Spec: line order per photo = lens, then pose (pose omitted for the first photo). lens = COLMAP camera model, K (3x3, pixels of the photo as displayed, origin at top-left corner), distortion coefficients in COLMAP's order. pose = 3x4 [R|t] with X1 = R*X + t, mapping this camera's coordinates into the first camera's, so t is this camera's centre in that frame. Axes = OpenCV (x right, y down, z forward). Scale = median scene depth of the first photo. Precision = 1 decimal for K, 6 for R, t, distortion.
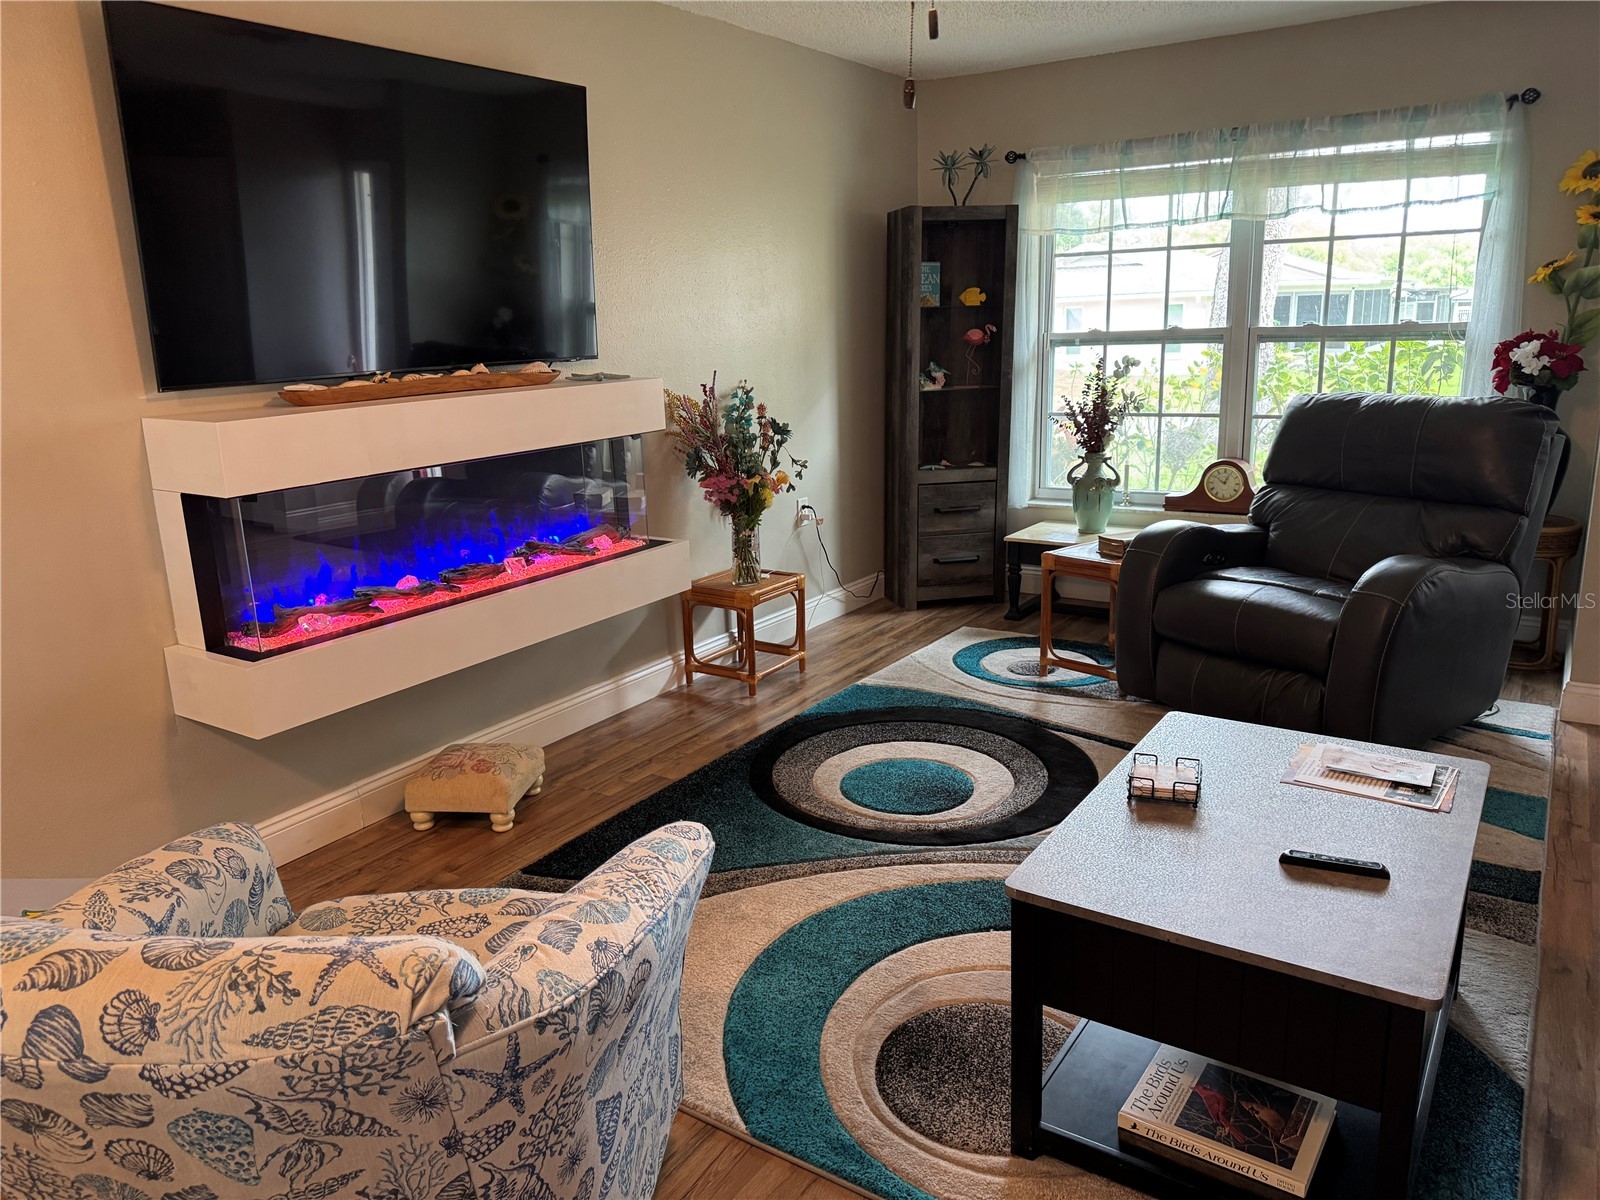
lens RADIAL K [[1125.9, 0, 800.0], [0, 1125.9, 600.0], [0, 0, 1]] dist [0.060958, -0.068661]
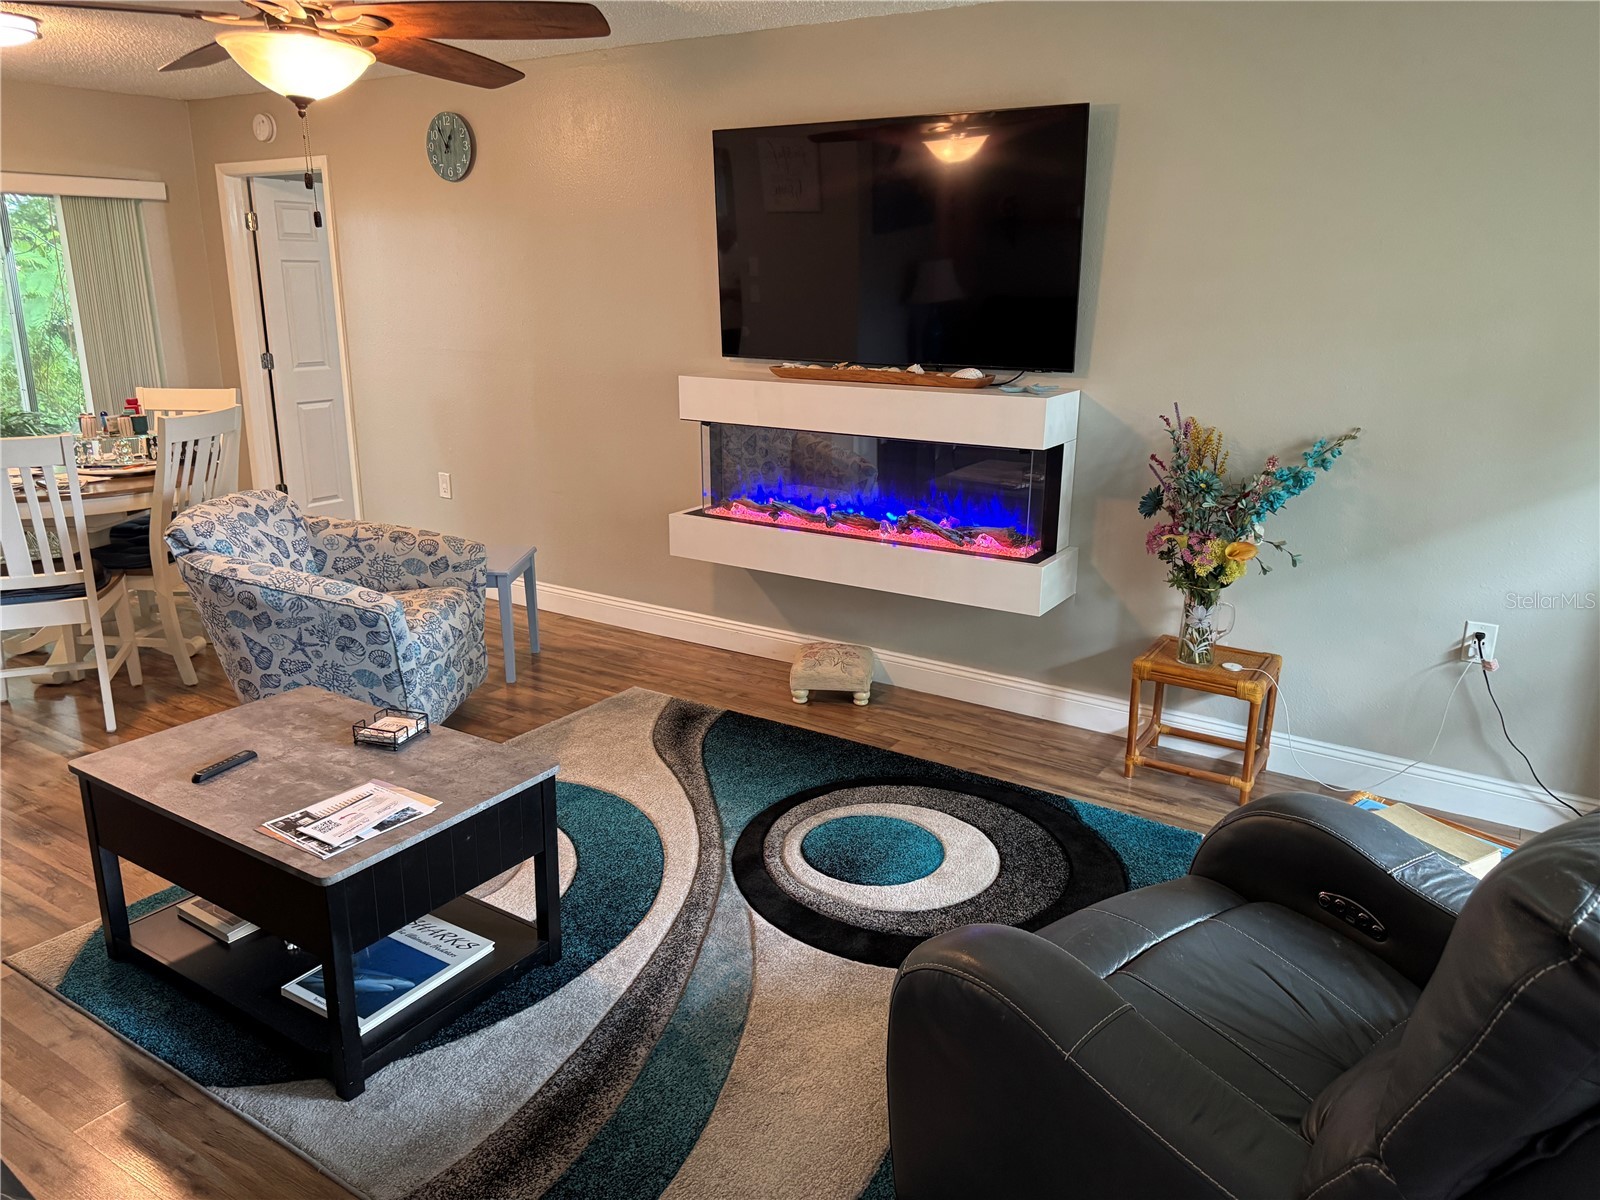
lens RADIAL K [[1102.3, 0, 800.0], [0, 1102.3, 600.0], [0, 0, 1]] dist [0.074174, -0.141938]
pose [[0.025428, 0.308185, -0.950986, 0.691582], [-0.260136, 0.920561, 0.291370, -0.213764], [0.965237, 0.239976, 0.103578, 0.605232]]
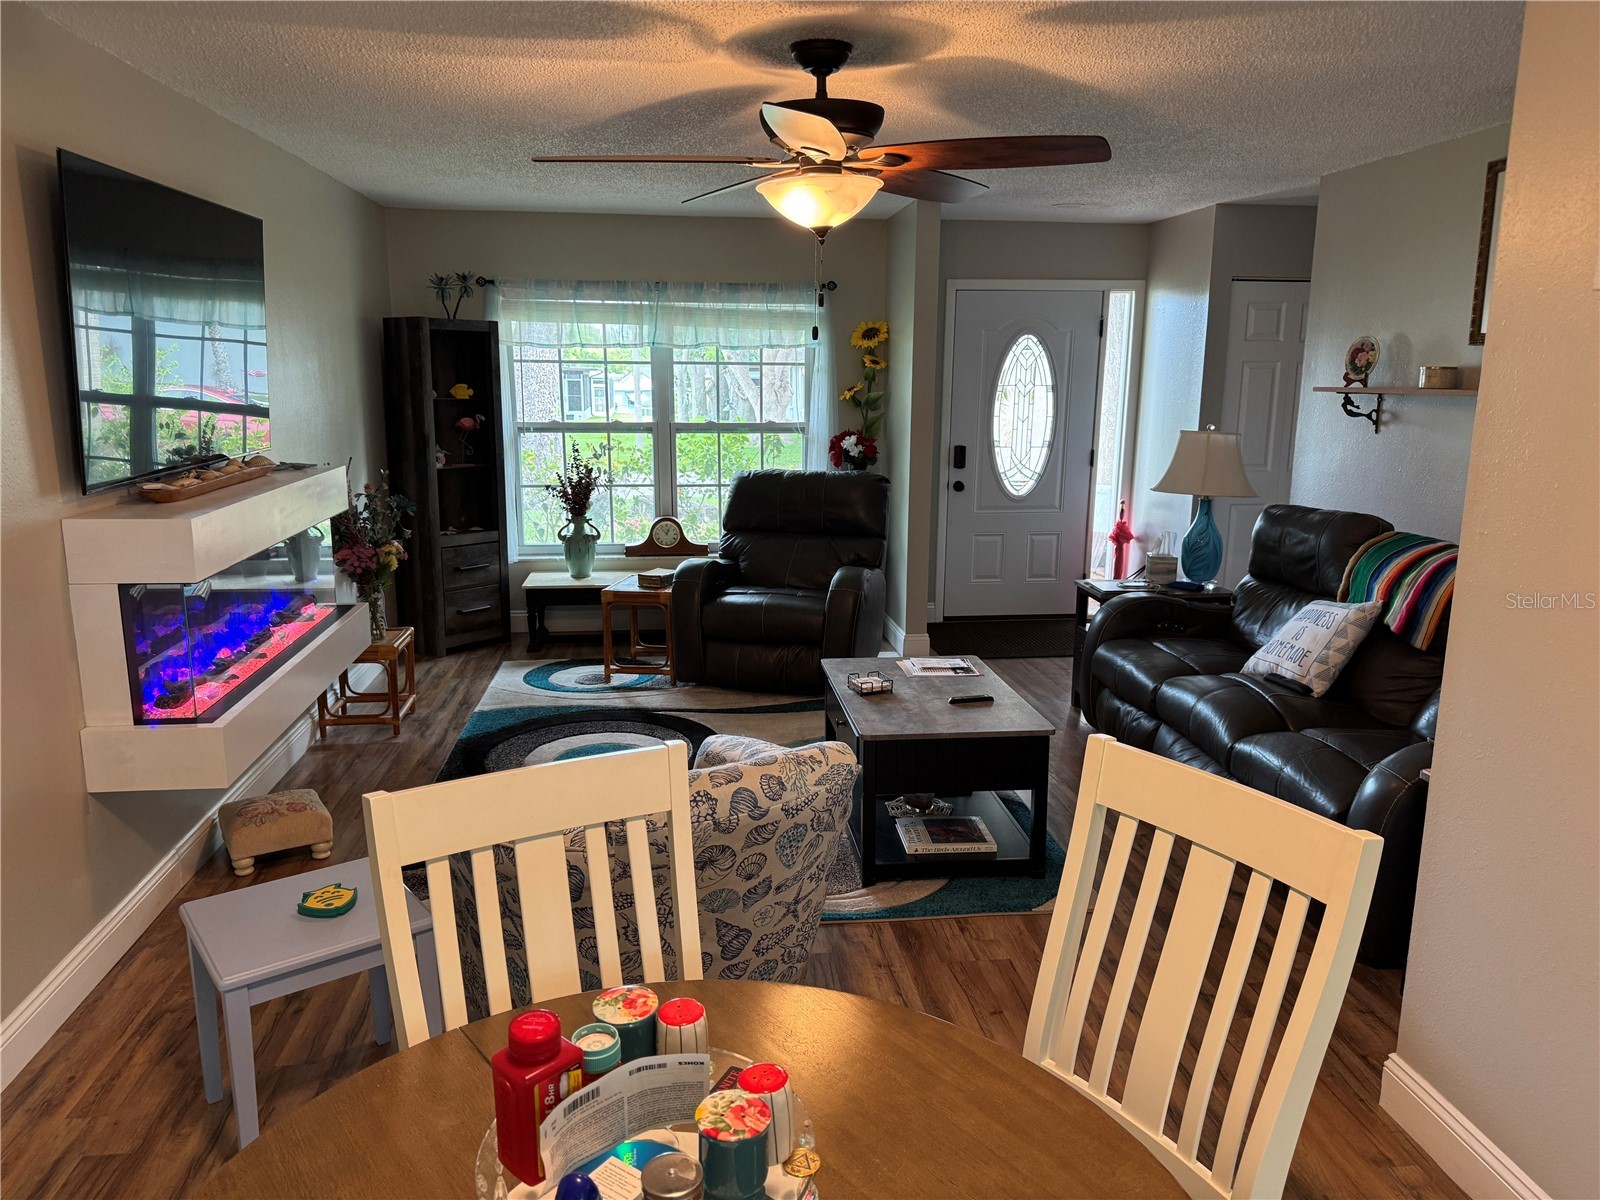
lens RADIAL K [[1117.9, 0, 799.7], [0, 1117.9, 622.5], [0, 0, 1]] dist [0.135049, -0.294525]
pose [[0.757734, -0.107715, 0.643613, -0.445170], [0.131269, 0.991282, 0.011357, 0.011340], [-0.639225, 0.075881, 0.765267, -0.158648]]
